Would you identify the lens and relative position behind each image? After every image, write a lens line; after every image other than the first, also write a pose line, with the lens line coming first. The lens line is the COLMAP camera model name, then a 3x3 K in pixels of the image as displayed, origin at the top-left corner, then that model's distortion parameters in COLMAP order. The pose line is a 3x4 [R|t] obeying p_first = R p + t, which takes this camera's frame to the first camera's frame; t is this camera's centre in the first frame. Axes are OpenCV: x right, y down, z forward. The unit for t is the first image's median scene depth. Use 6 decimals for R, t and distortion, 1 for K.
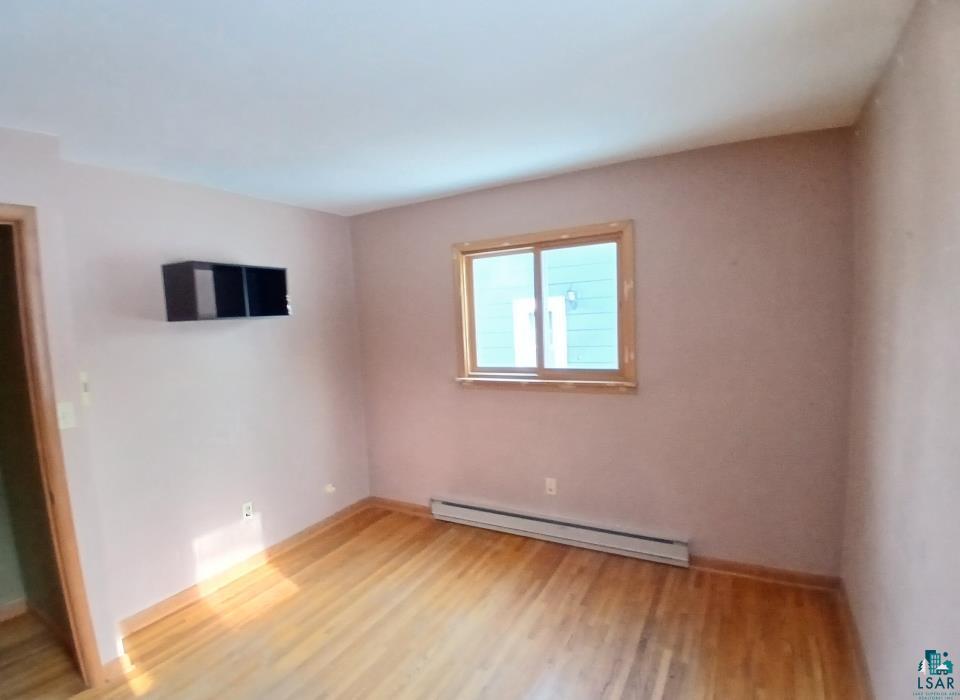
lens RADIAL K [[486.6, 0, 462.2], [0, 486.6, 365.7], [0, 0, 1]] dist [0.004559, -0.052491]
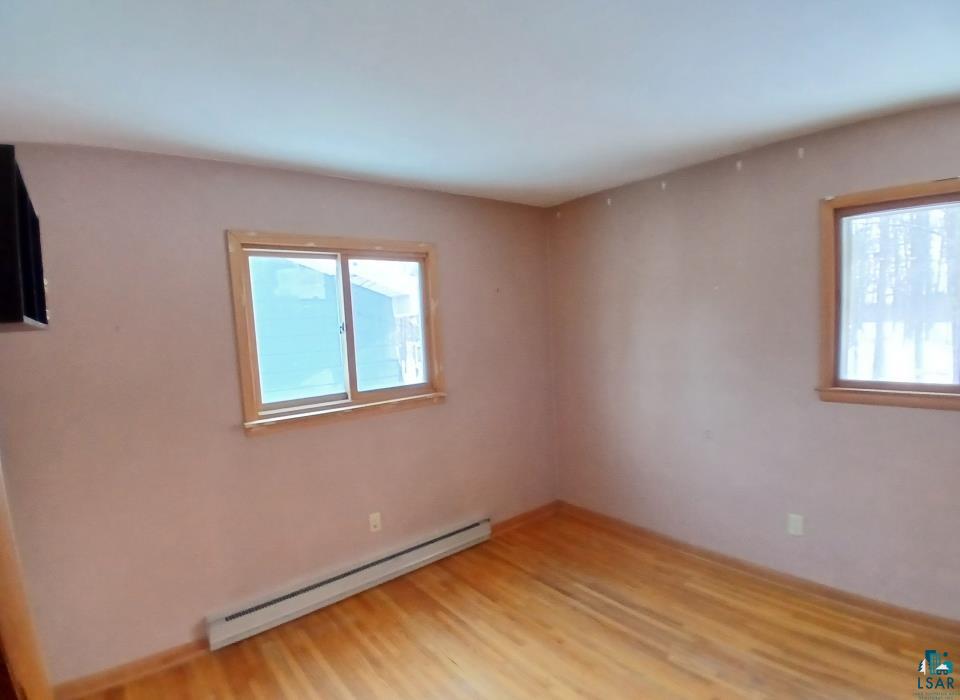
lens RADIAL K [[485.0, 0, 481.9], [0, 485.0, 369.9], [0, 0, 1]] dist [0.013663, -0.051576]
pose [[0.364756, -0.059162, 0.929222, -0.602570], [0.129842, 0.991460, 0.012157, -0.016456], [-0.922006, 0.116218, 0.369323, 0.492524]]
